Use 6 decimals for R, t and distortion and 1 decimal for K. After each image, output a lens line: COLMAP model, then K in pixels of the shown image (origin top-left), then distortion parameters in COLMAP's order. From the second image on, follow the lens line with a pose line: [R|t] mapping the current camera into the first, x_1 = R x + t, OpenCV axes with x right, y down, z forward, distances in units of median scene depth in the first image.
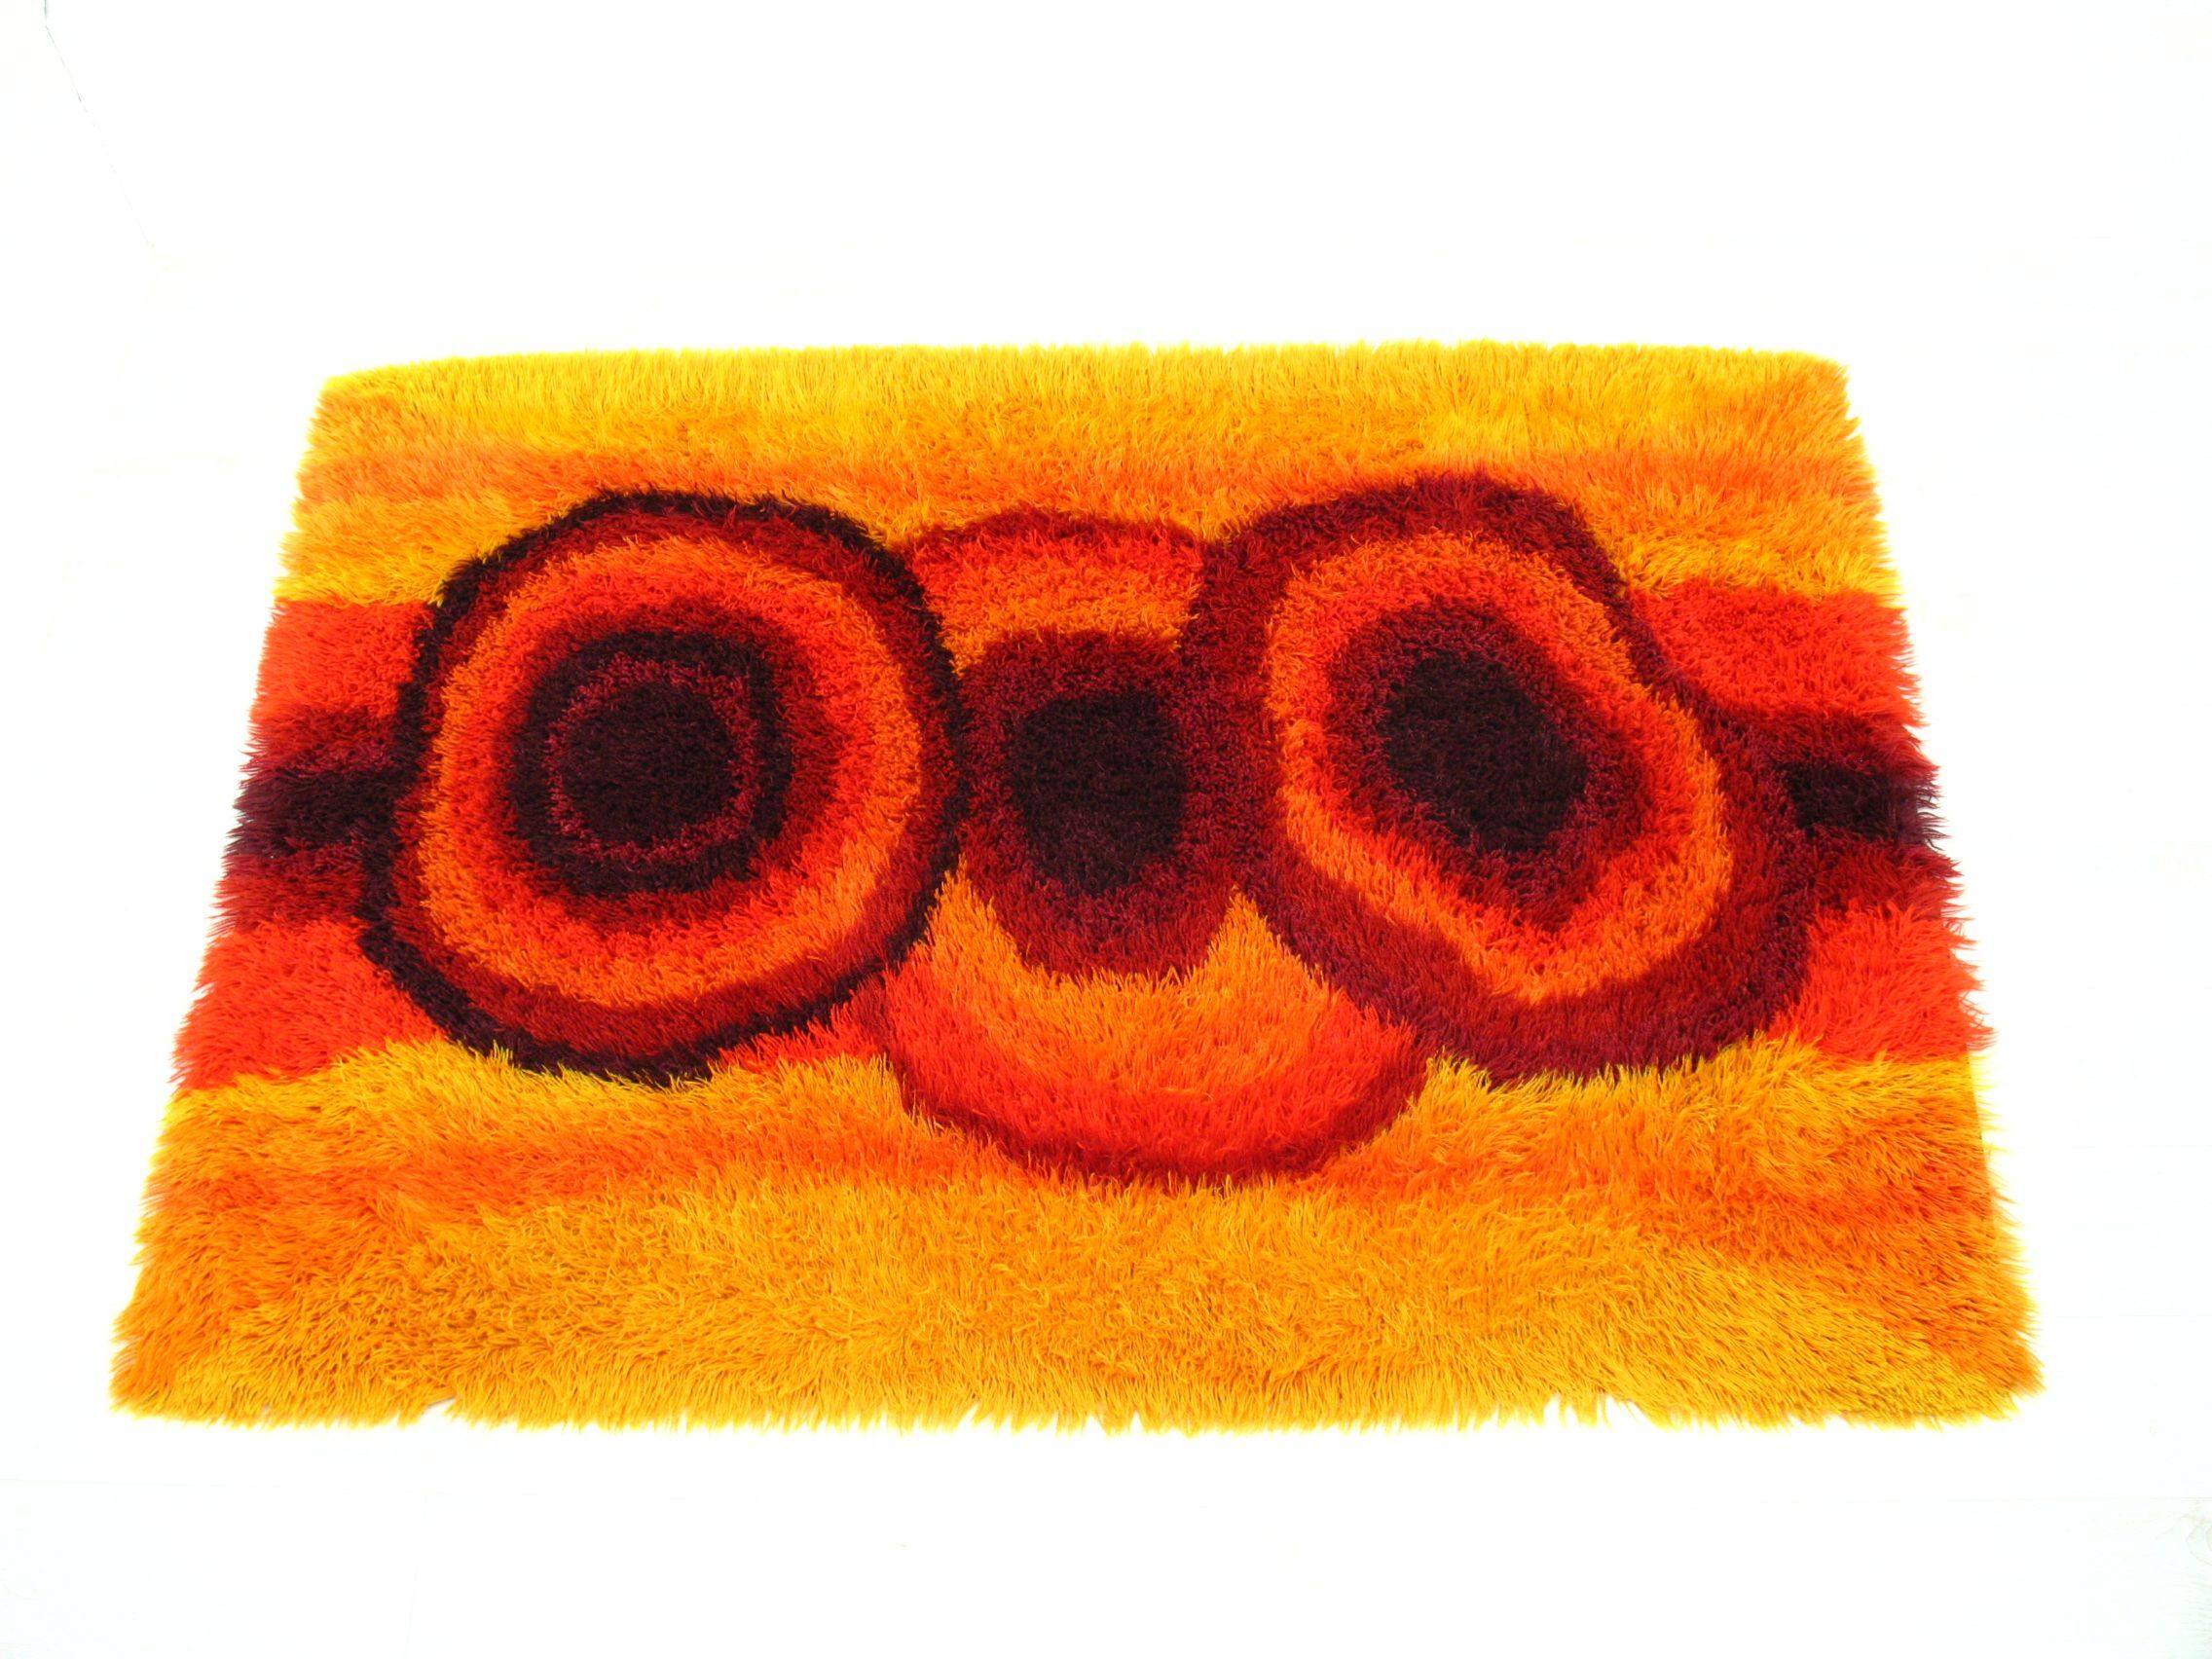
lens RADIAL K [[2302.0, 0, 1106.0], [0, 2302.0, 829.5], [0, 0, 1]] dist [-0.195285, 0.224288]
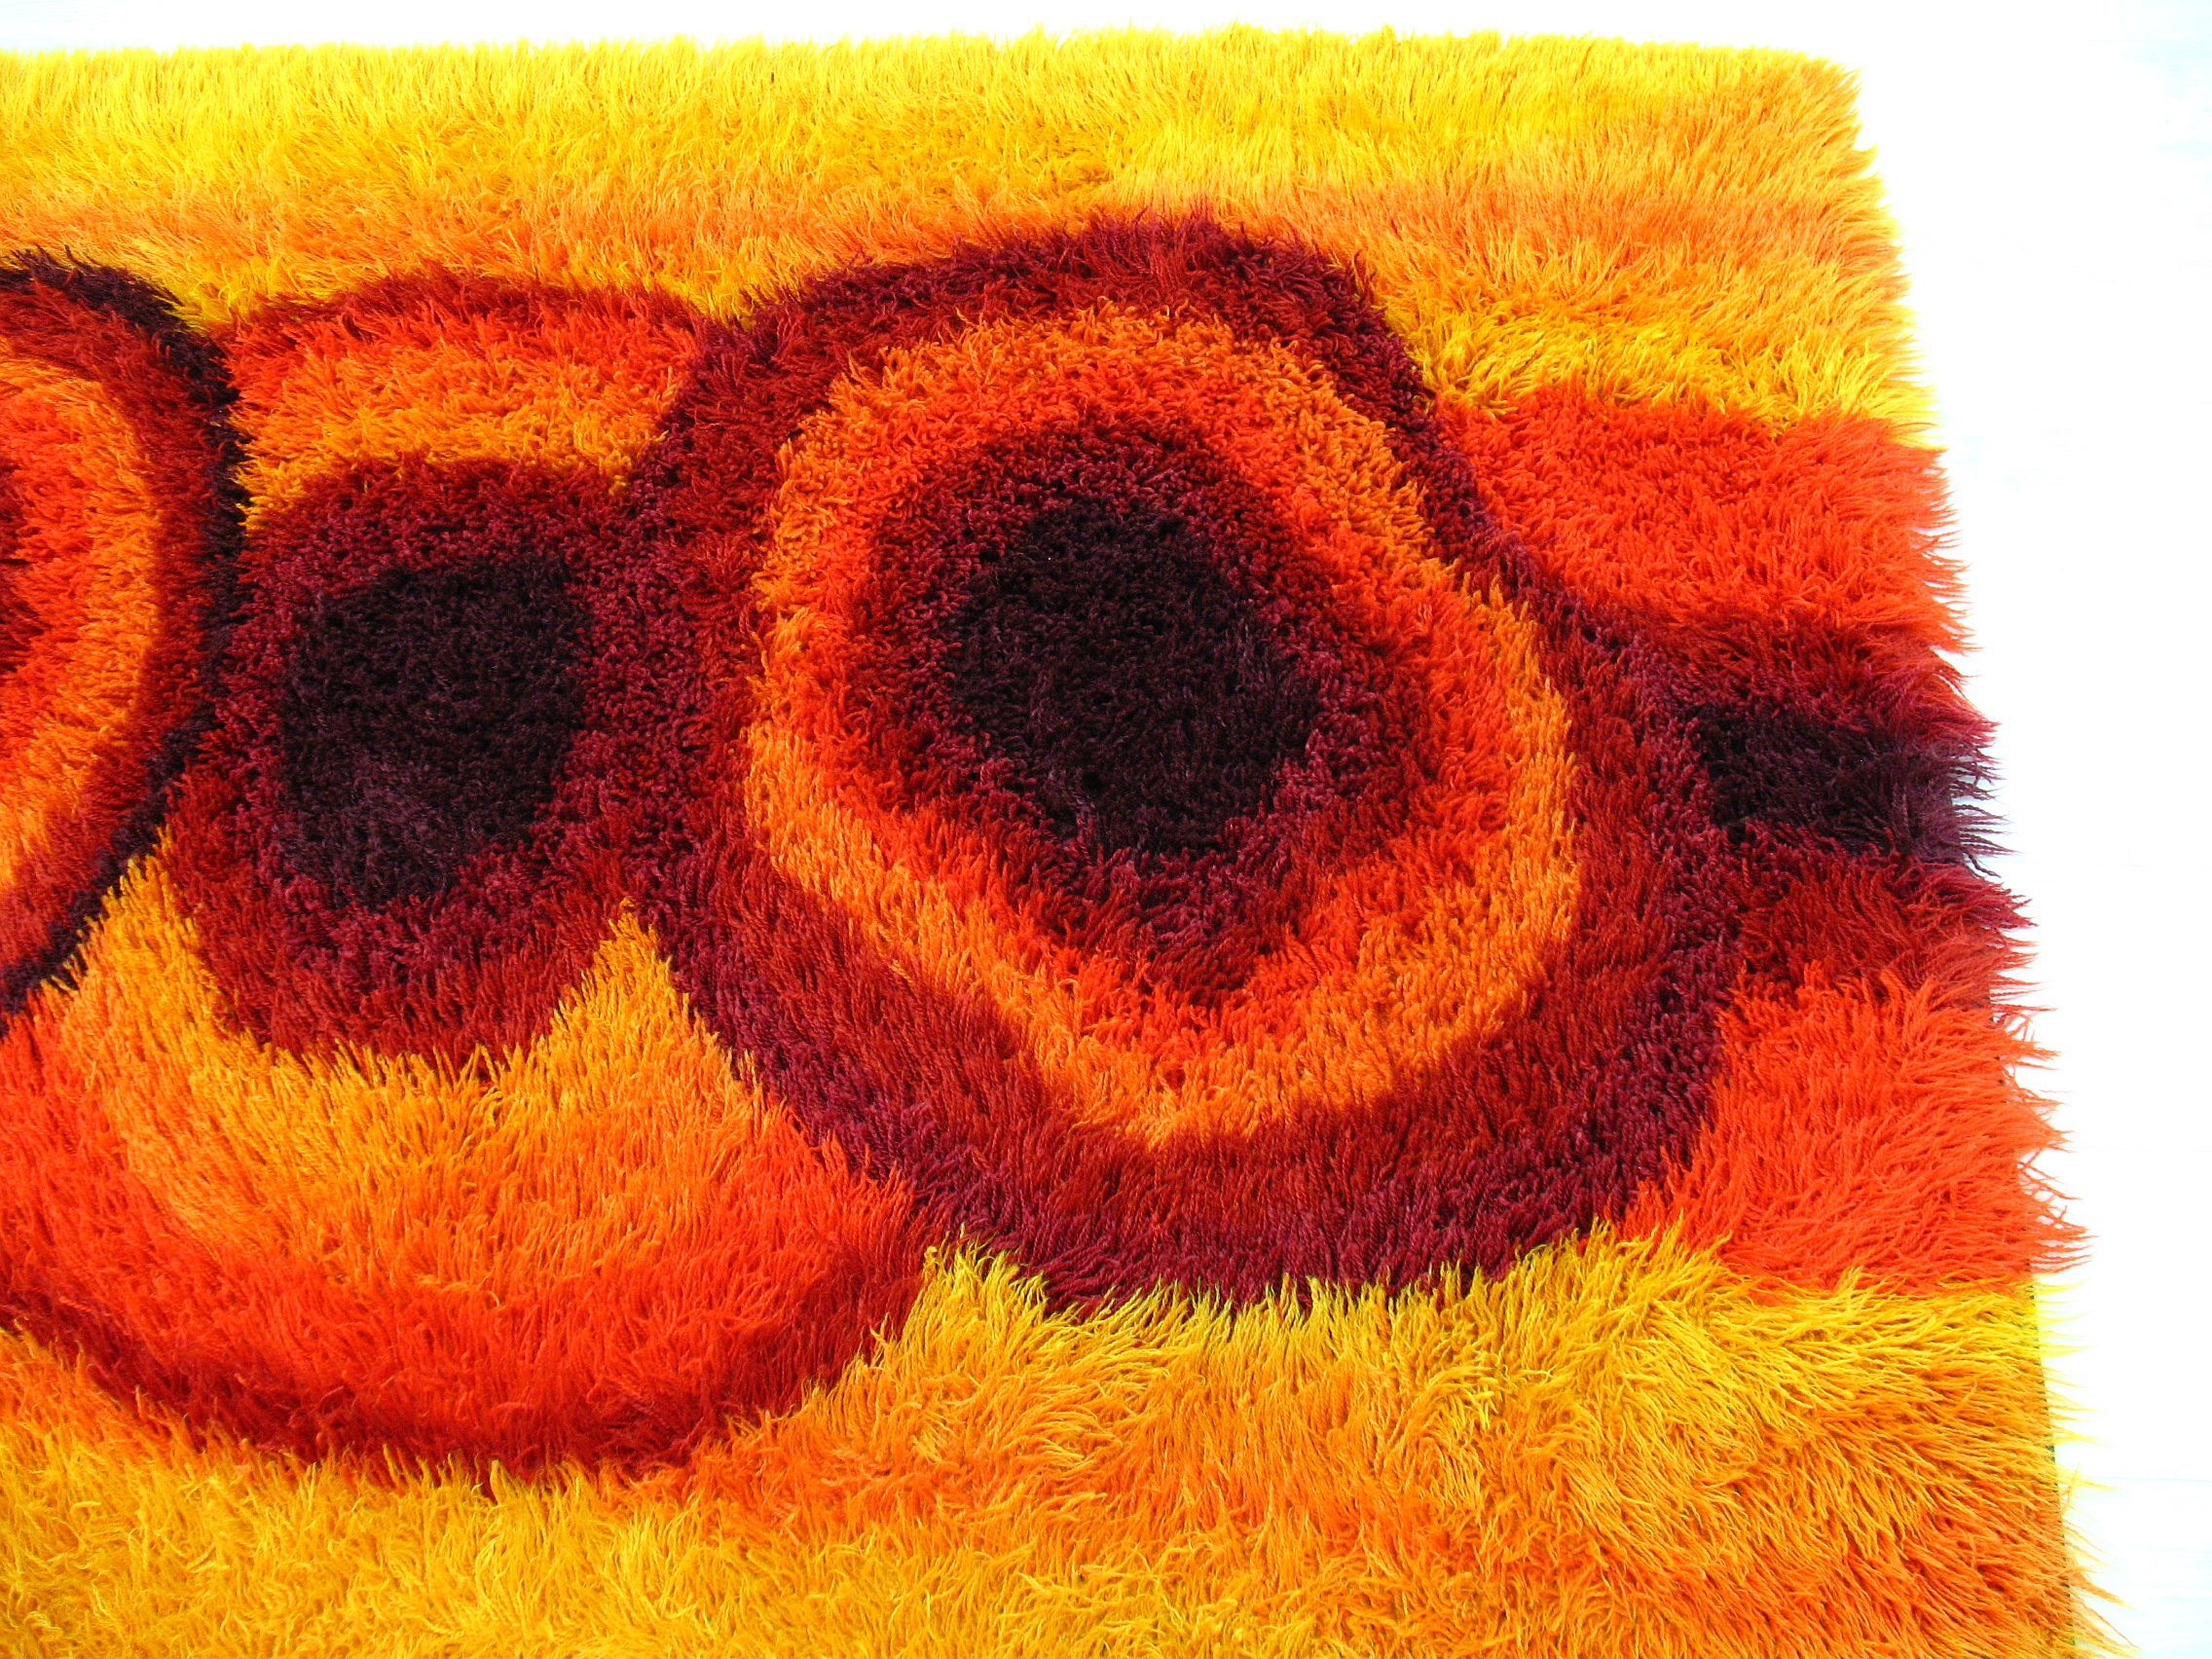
lens RADIAL K [[2302.0, 0, 1106.0], [0, 2302.0, 829.5], [0, 0, 1]] dist [-0.195285, 0.224288]
pose [[0.997970, 0.028920, -0.056743, 0.194294], [-0.030999, 0.998866, -0.036122, 0.023525], [0.055634, 0.037807, 0.997735, 0.467483]]
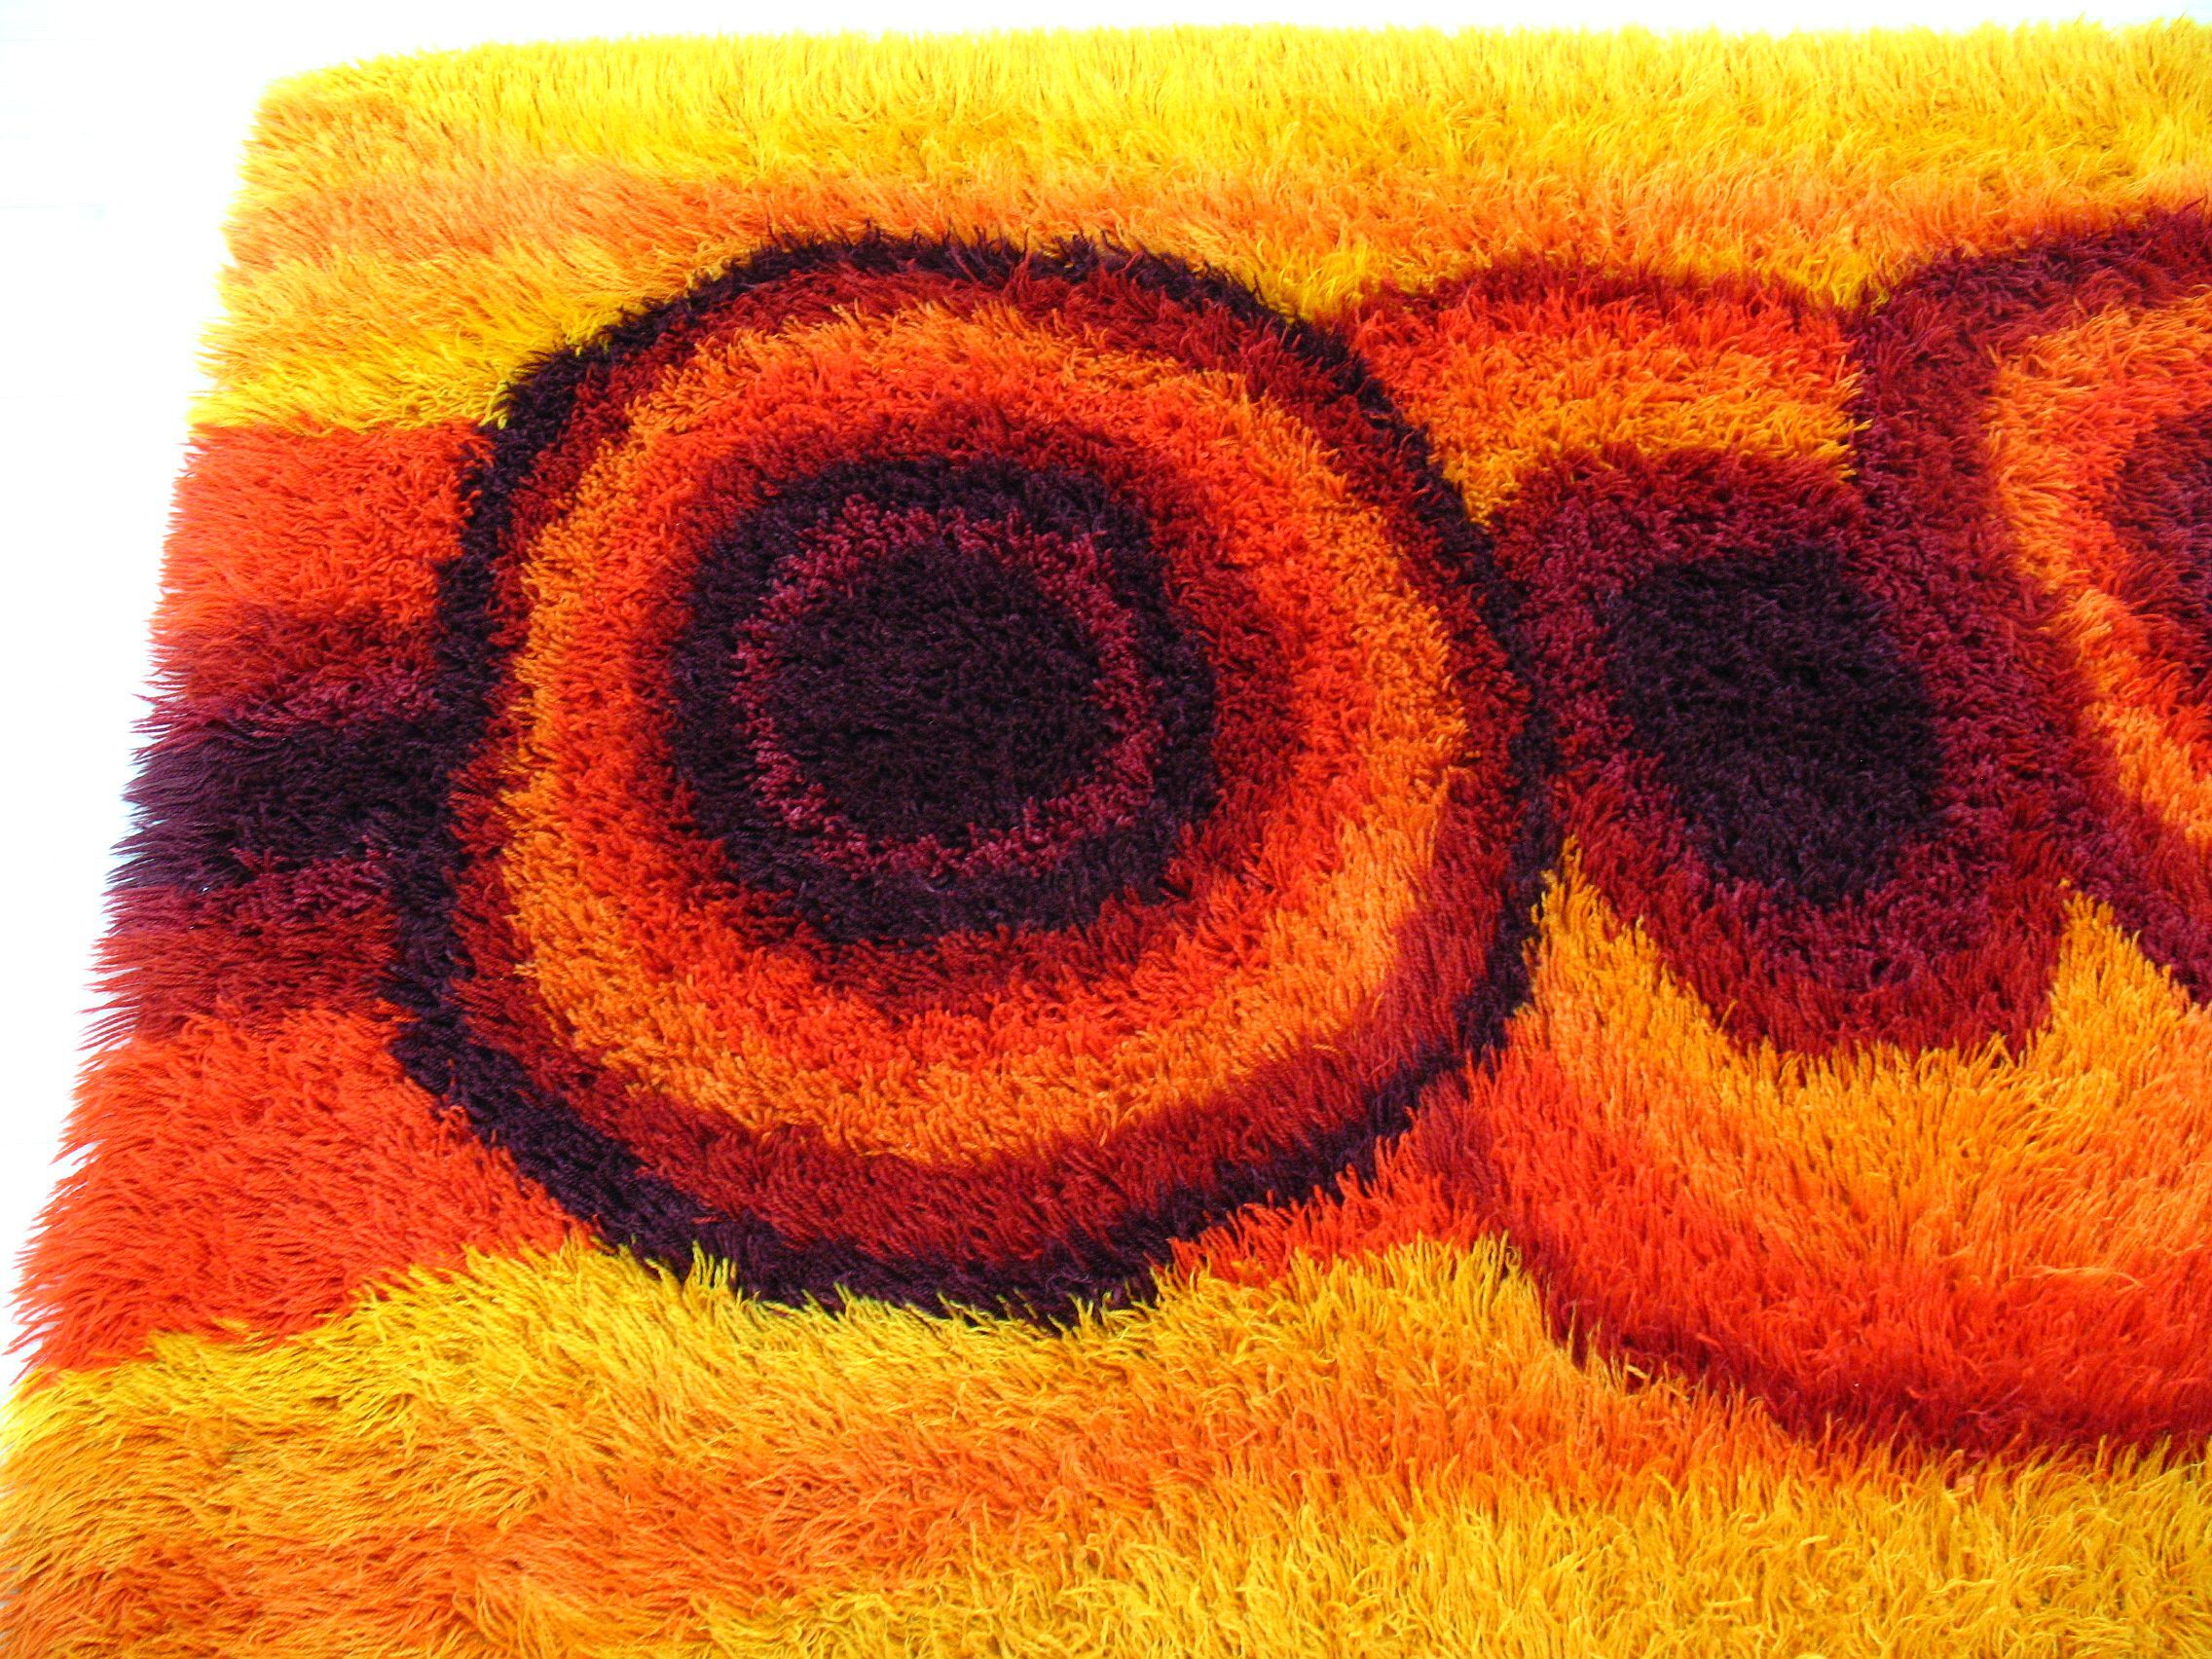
lens RADIAL K [[2302.0, 0, 1106.0], [0, 2302.0, 829.5], [0, 0, 1]] dist [-0.195285, 0.224288]
pose [[0.996918, -0.029666, 0.072621, -0.204866], [0.032342, 0.998830, -0.035960, 0.023700], [-0.071469, 0.038198, 0.996711, 0.480957]]
